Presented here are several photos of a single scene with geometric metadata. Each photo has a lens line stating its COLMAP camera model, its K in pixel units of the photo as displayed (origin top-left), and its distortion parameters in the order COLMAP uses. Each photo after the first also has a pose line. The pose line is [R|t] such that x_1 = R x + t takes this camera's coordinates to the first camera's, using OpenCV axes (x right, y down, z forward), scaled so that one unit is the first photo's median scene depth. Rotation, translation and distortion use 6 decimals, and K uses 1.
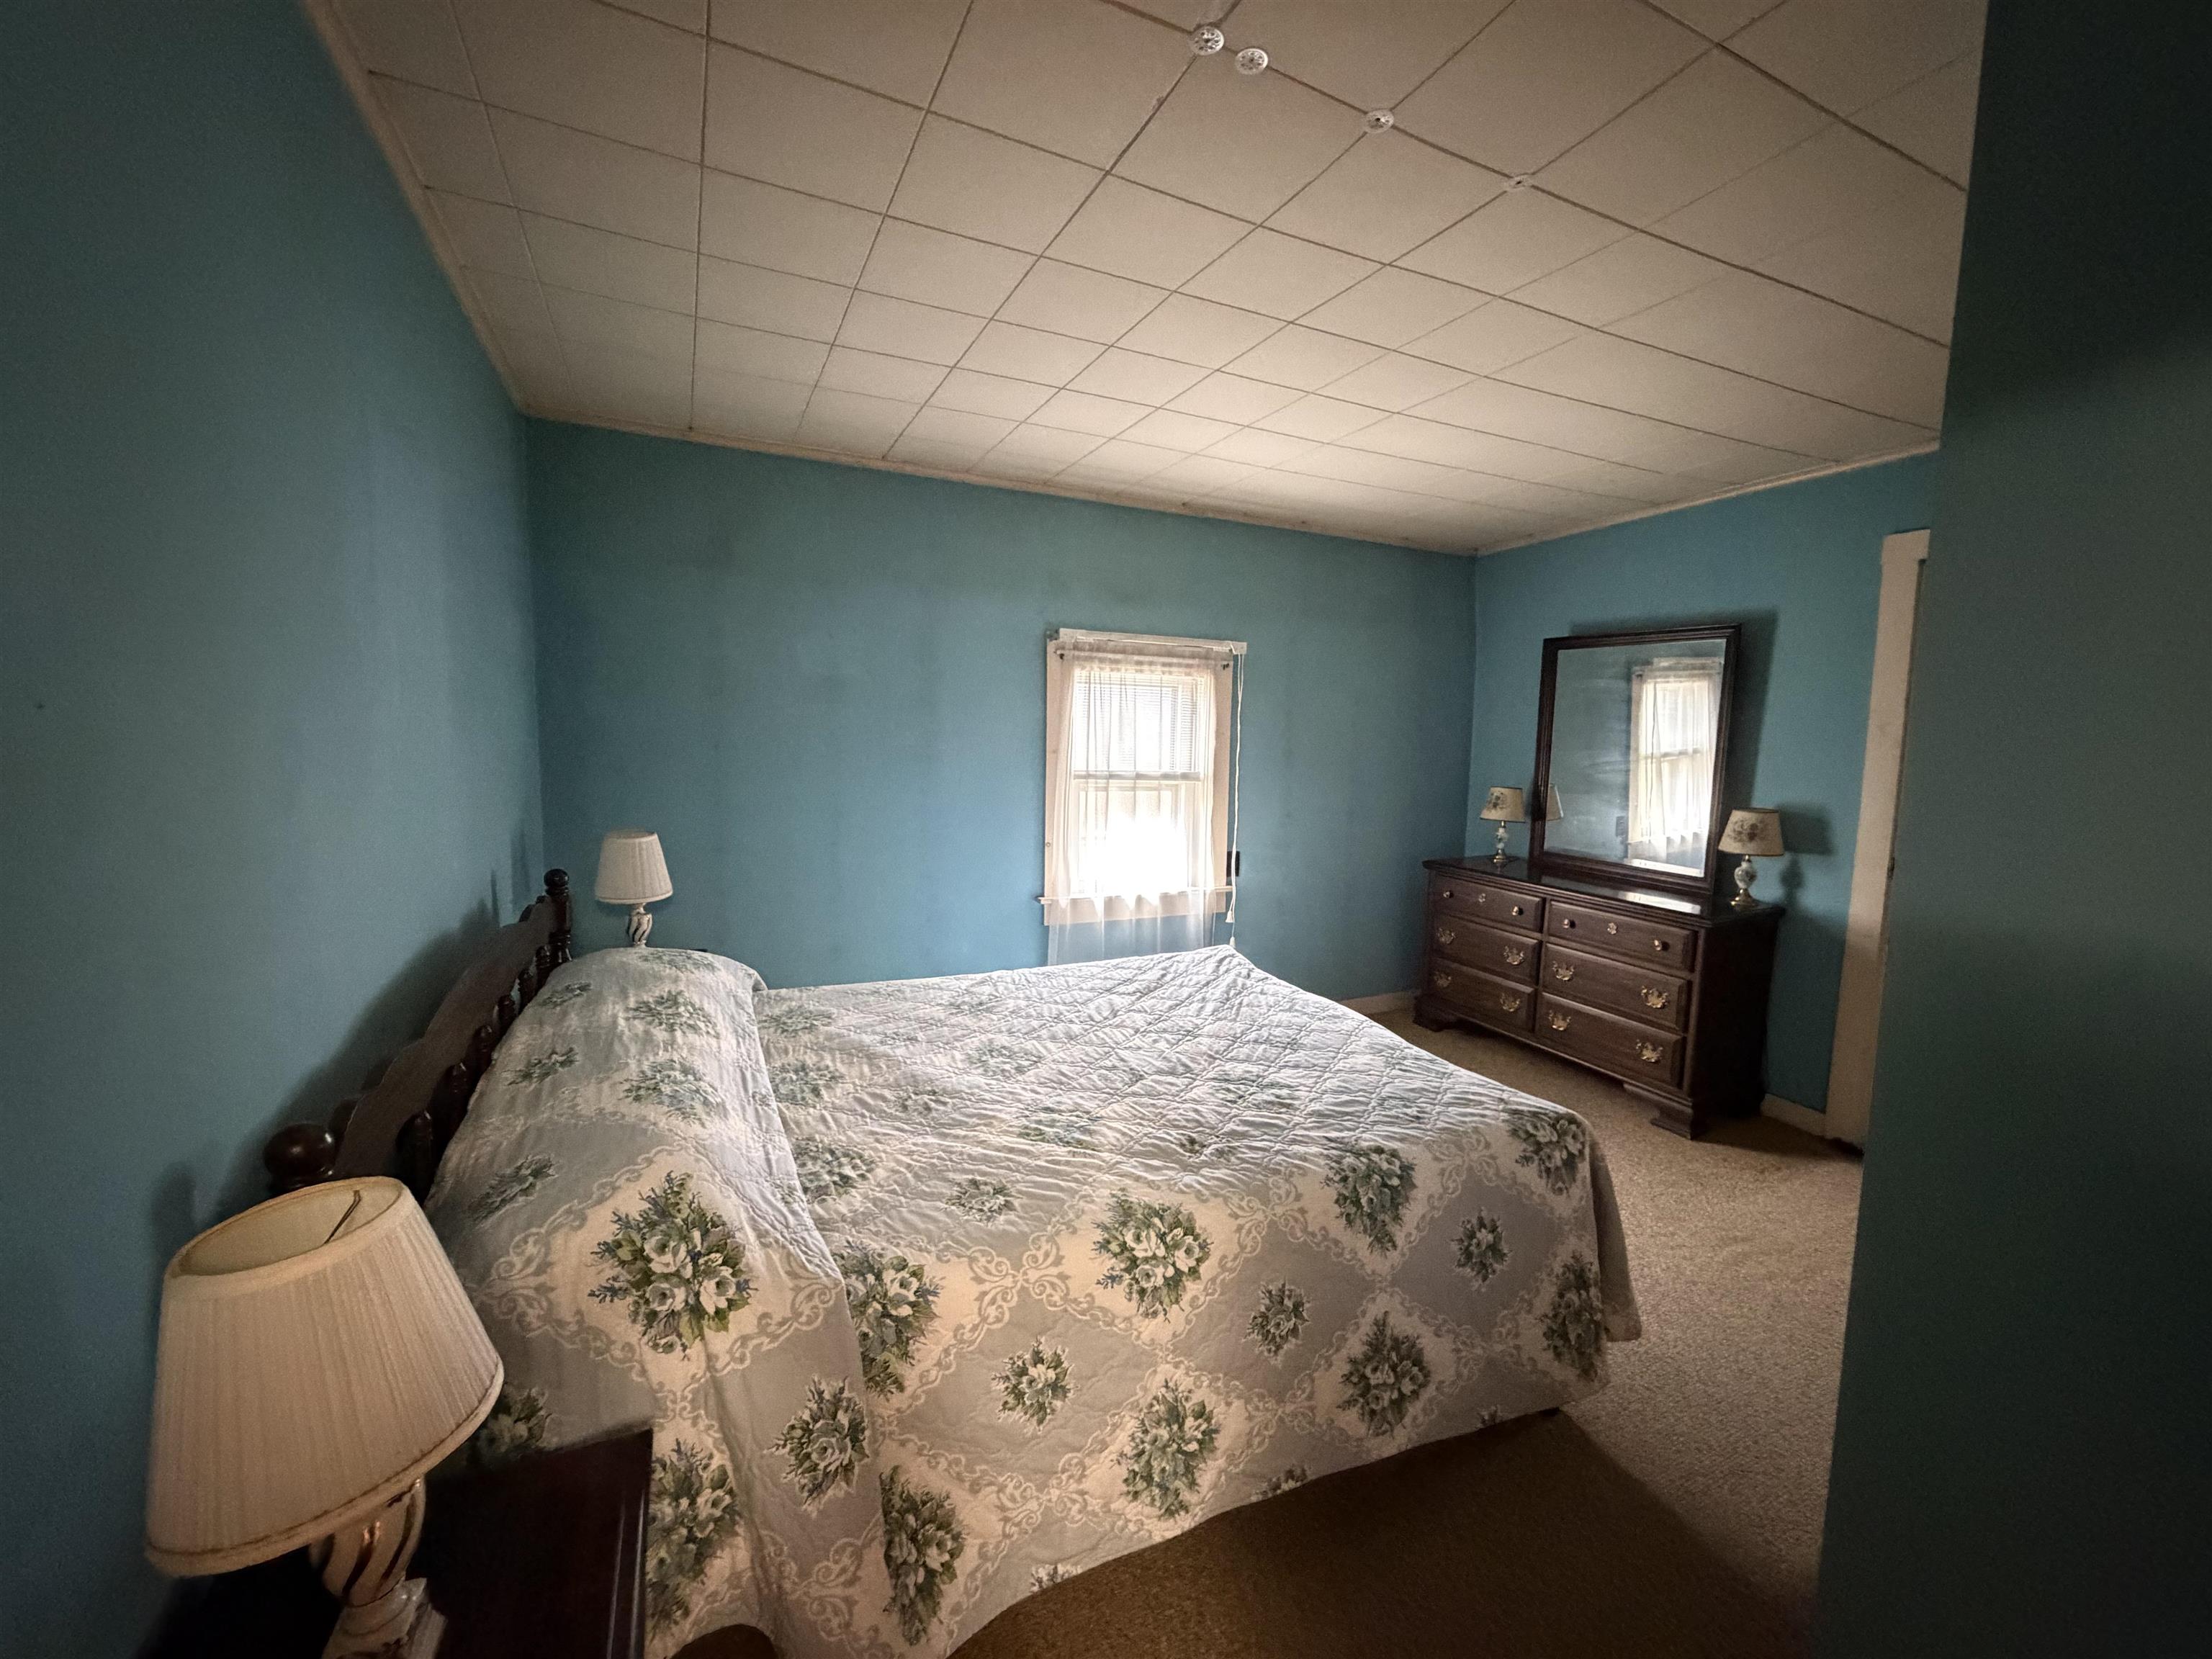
lens RADIAL K [[882.6, 0, 1092.3], [0, 882.6, 825.4], [0, 0, 1]] dist [-0.000430, -0.000236]
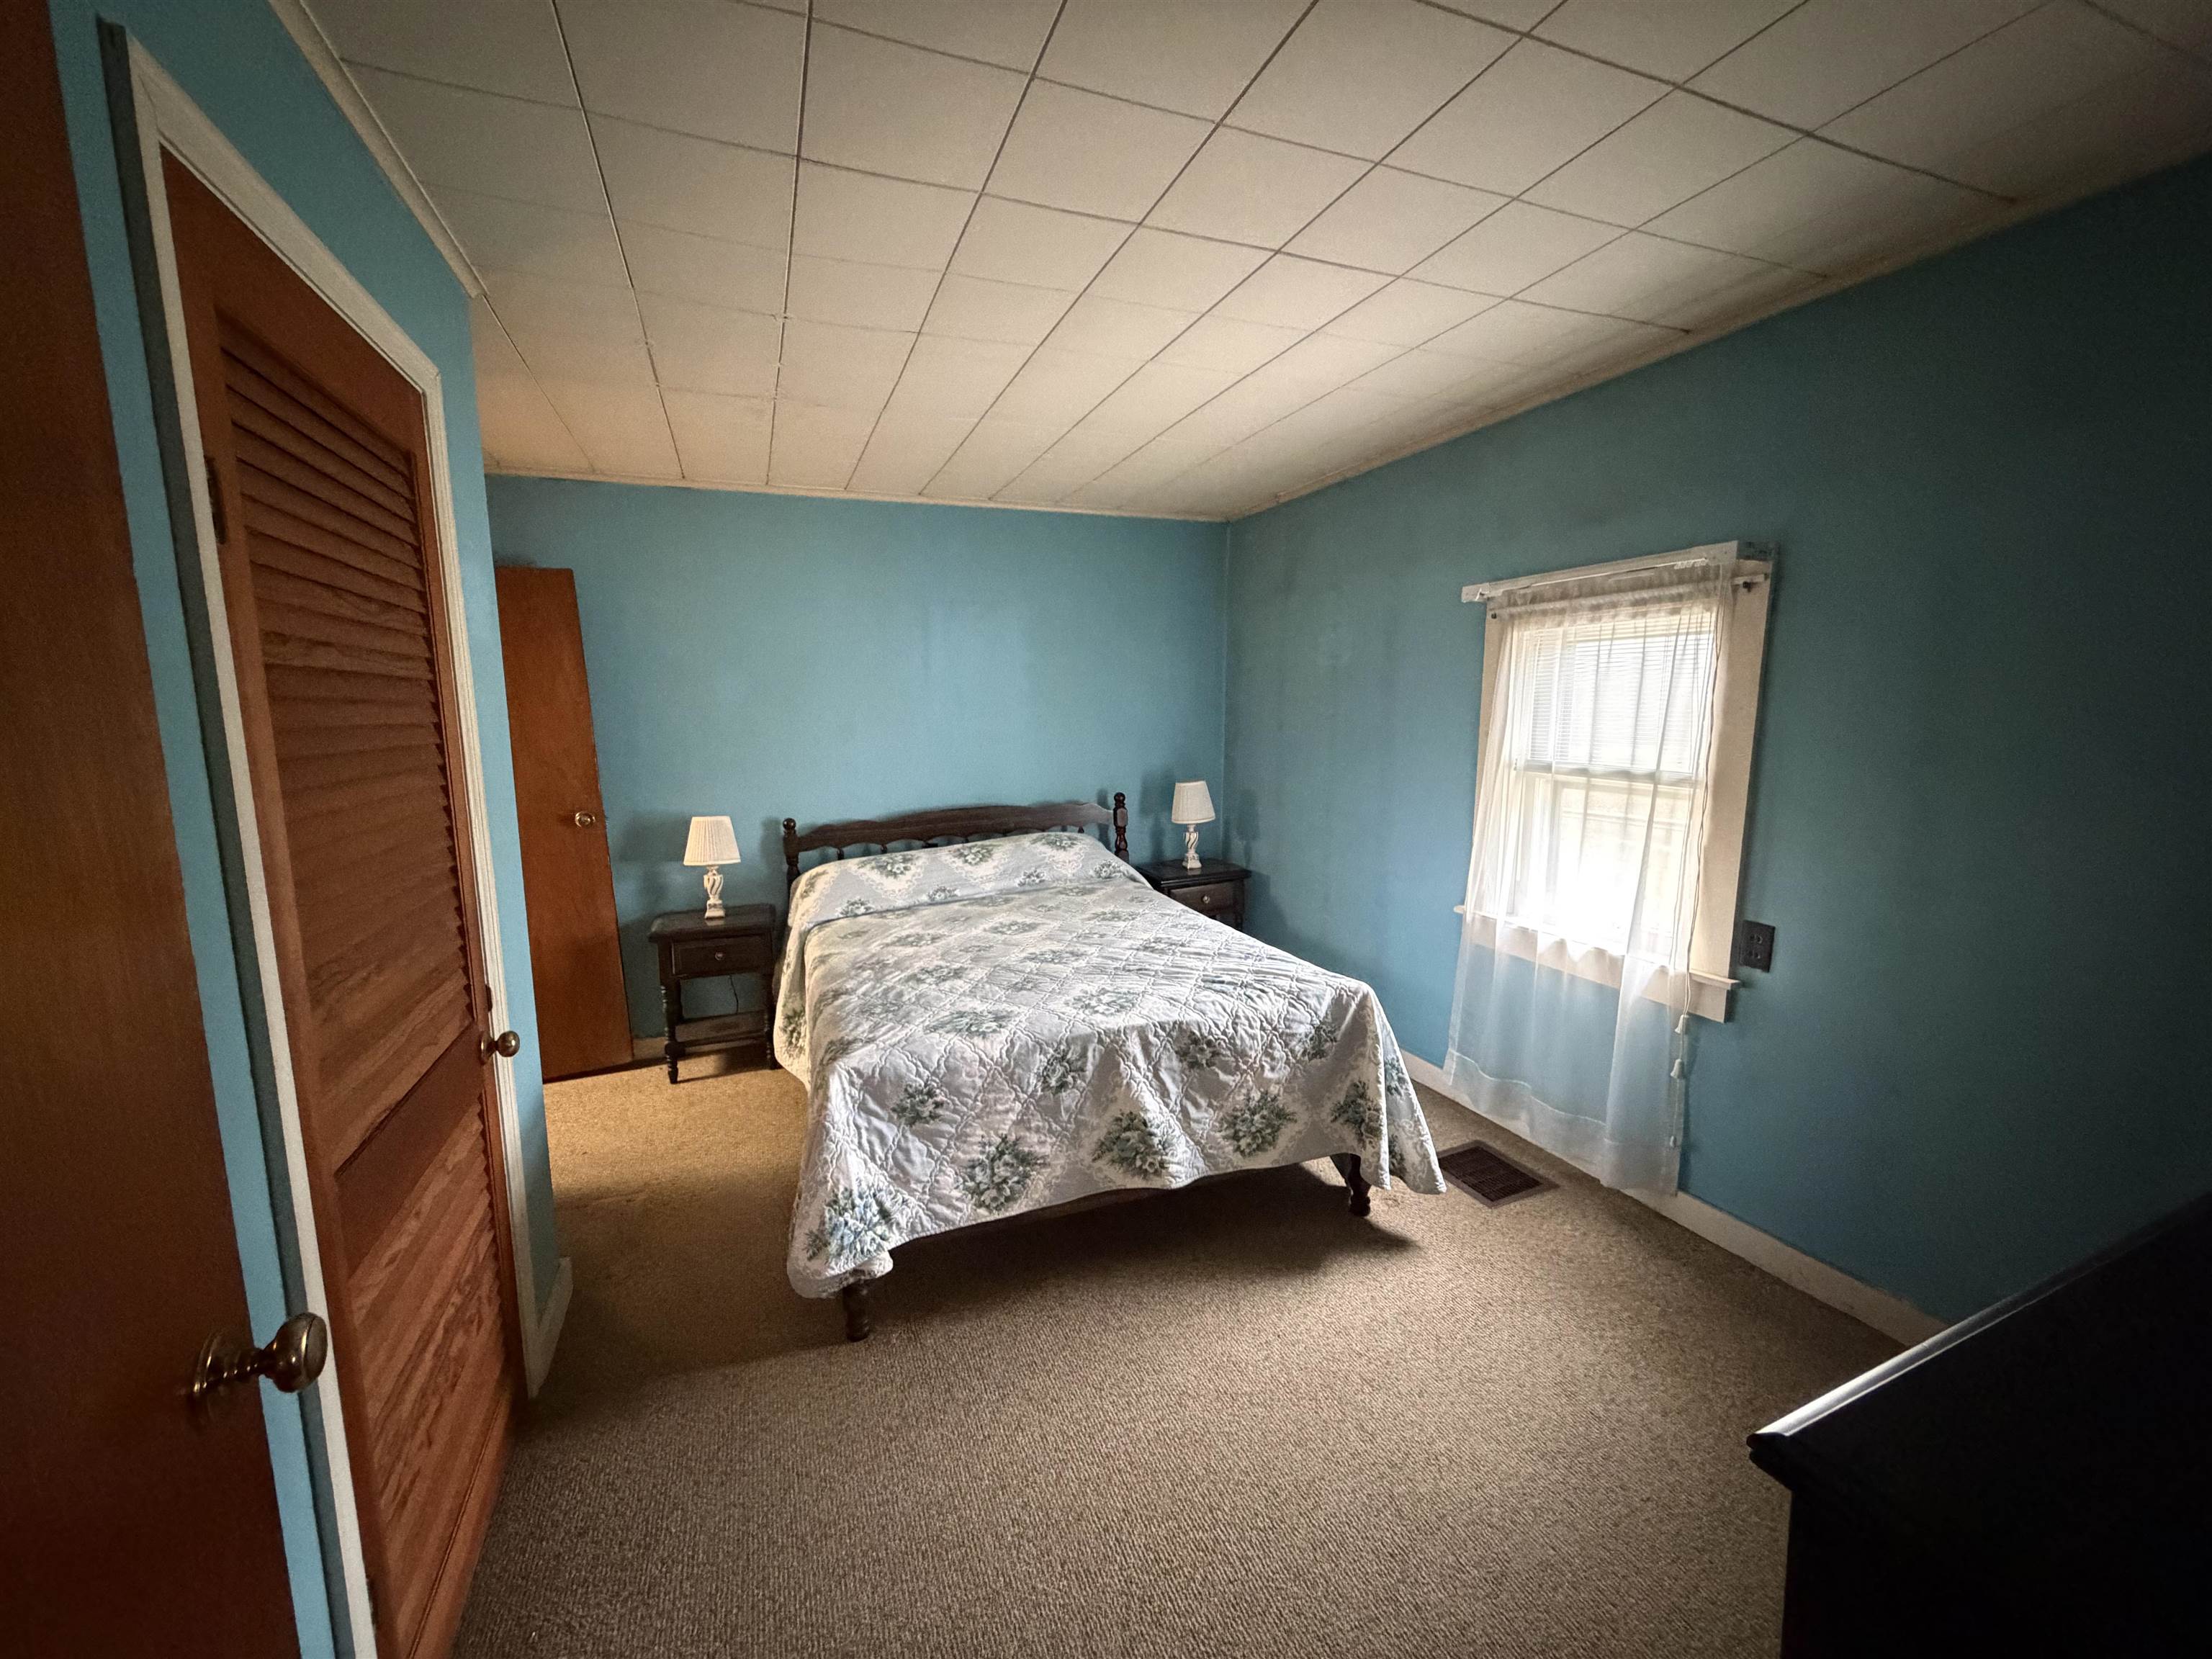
lens RADIAL K [[882.6, 0, 1102.1], [0, 882.6, 823.7], [0, 0, 1]] dist [-0.000430, -0.000236]
pose [[-0.048751, 0.114625, -0.992212, 0.825205], [-0.092780, 0.988578, 0.118764, -0.067048], [0.994492, 0.097847, -0.037559, 0.699576]]
